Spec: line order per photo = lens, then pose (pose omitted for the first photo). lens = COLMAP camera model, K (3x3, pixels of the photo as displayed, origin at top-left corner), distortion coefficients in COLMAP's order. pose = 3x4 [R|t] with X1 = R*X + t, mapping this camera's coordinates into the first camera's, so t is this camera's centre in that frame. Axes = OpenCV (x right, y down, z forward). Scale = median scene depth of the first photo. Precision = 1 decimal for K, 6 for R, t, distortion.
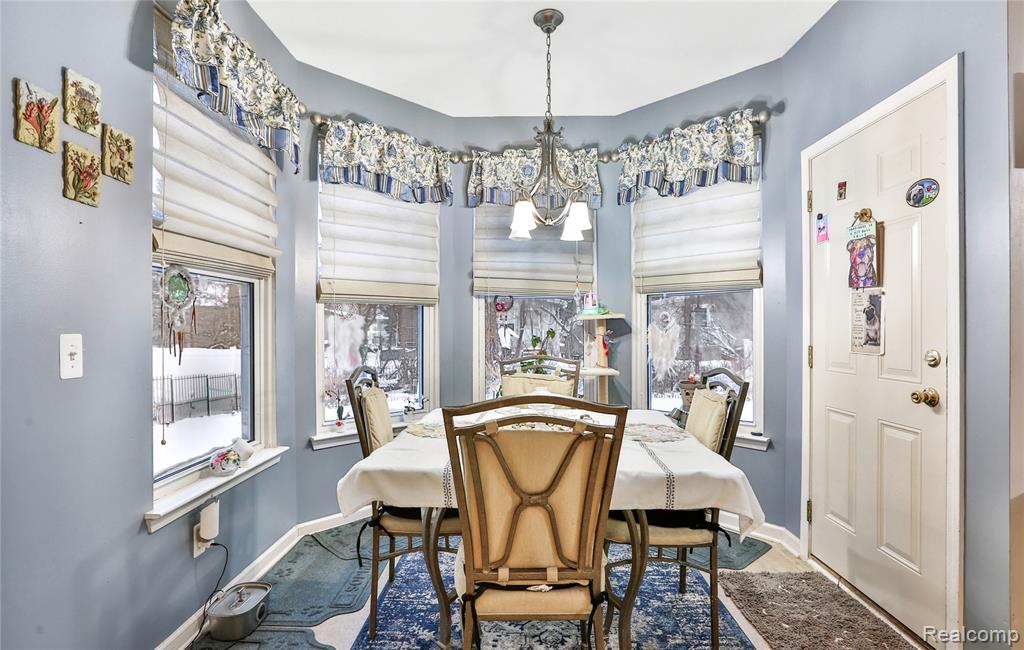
lens RADIAL K [[500.9, 0, 513.0], [0, 500.9, 324.0], [0, 0, 1]] dist [-0.020396, 0.001225]
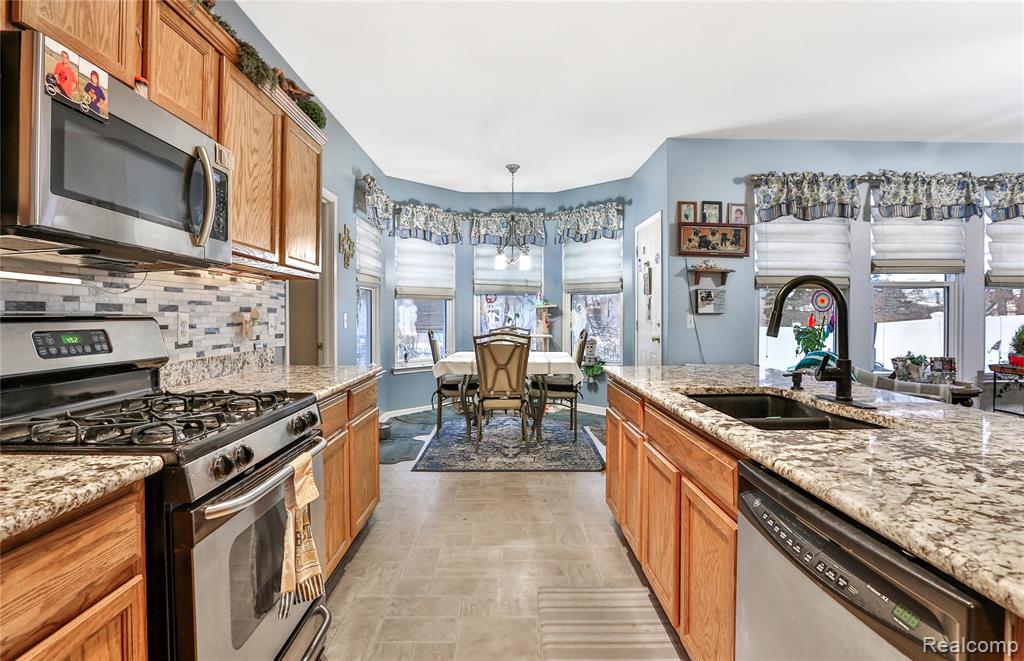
lens RADIAL K [[511.6, 0, 525.0], [0, 511.6, 317.8], [0, 0, 1]] dist [-0.014755, 0.005938]
pose [[0.998722, 0.001109, 0.050528, 0.011324], [-0.001897, 0.999877, 0.015540, -0.001414], [-0.050505, -0.015616, 0.998602, -1.001174]]
